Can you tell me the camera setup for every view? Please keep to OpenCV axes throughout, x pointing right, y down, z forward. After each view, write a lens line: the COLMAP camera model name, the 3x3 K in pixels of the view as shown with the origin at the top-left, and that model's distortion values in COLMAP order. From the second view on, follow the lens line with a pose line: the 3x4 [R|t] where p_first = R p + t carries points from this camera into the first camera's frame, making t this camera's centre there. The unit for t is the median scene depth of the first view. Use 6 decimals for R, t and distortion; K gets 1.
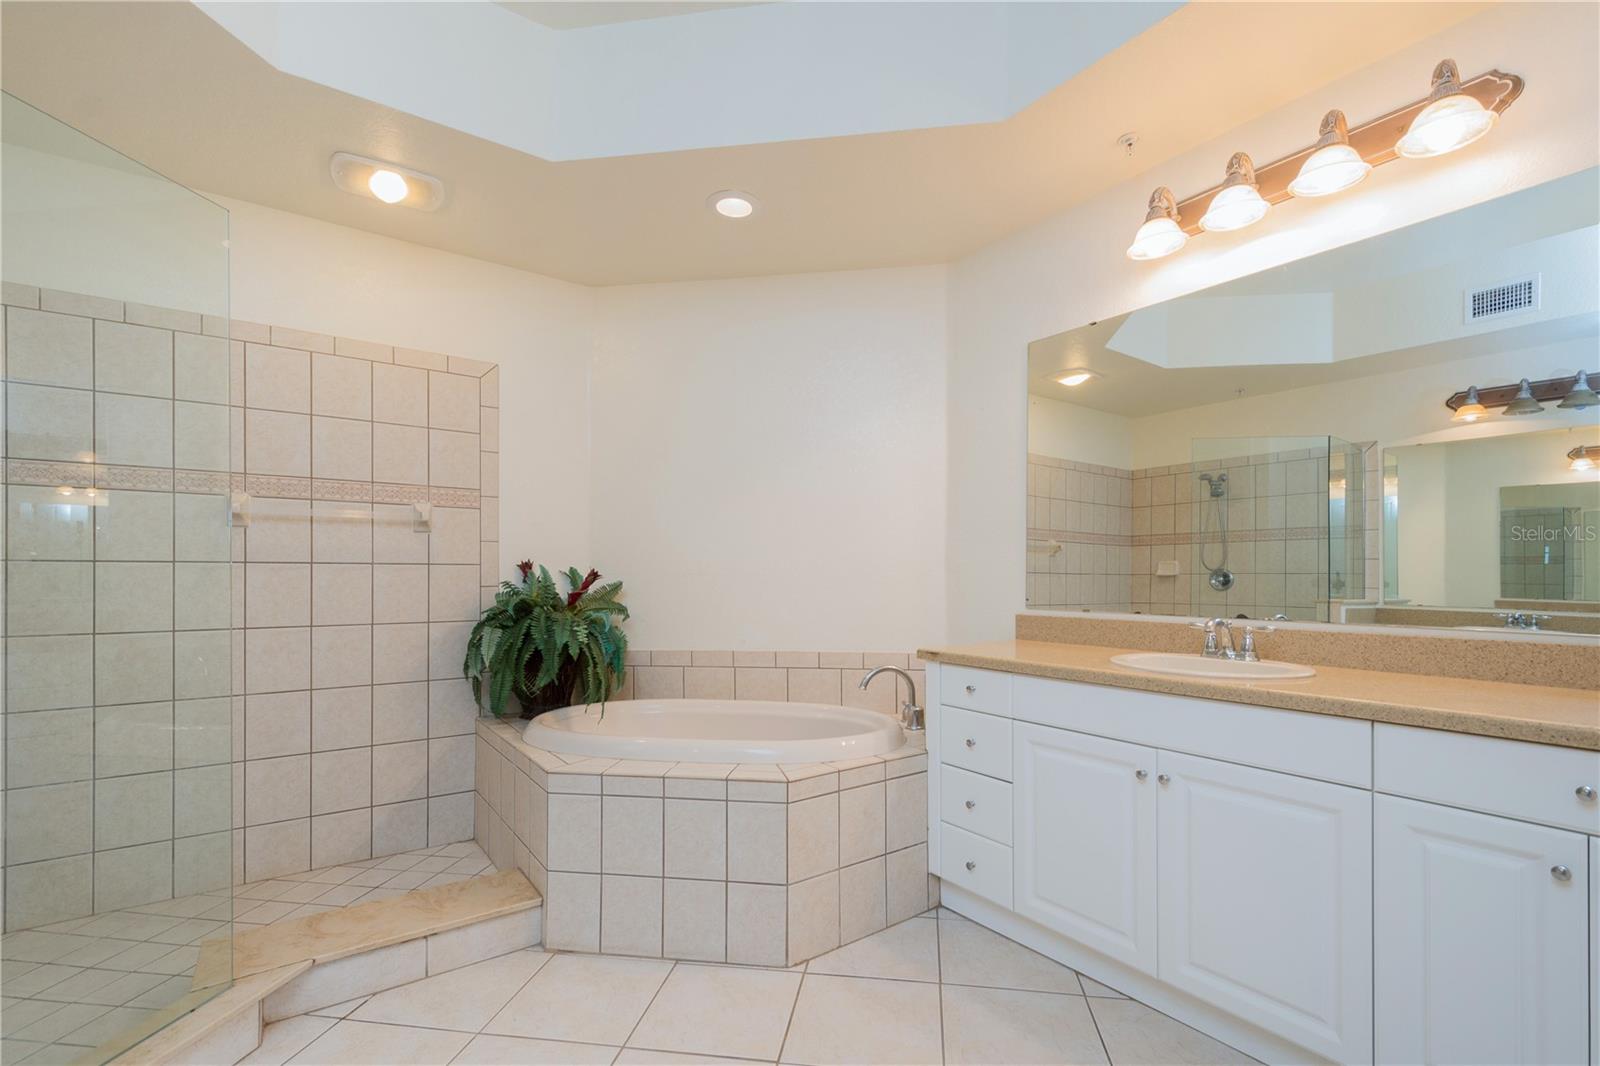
lens RADIAL K [[720.7, 0, 805.4], [0, 720.7, 576.7], [0, 0, 1]] dist [0.016863, -0.004436]
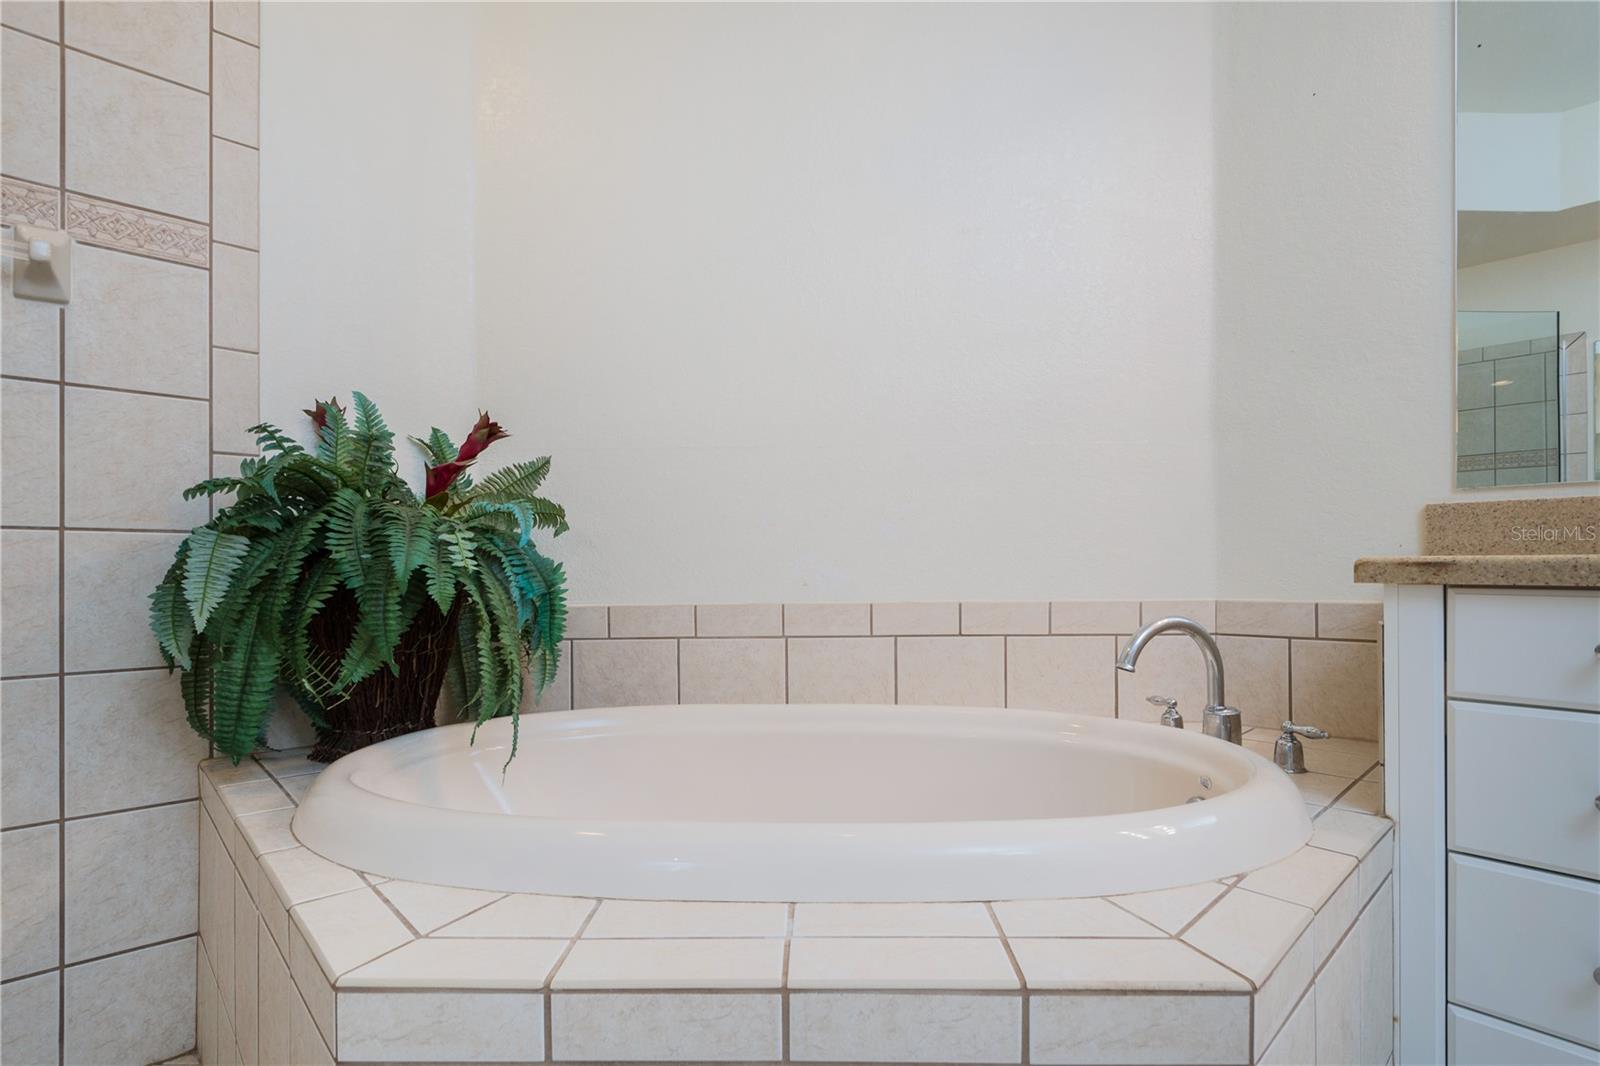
lens RADIAL K [[783.0, 0, 809.5], [0, 783.0, 567.1], [0, 0, 1]] dist [0.003659, -0.002257]
pose [[0.992566, -0.004719, 0.121618, -0.170587], [0.005034, 0.999985, -0.002283, 0.091806], [-0.121605, 0.002878, 0.992574, 0.544193]]
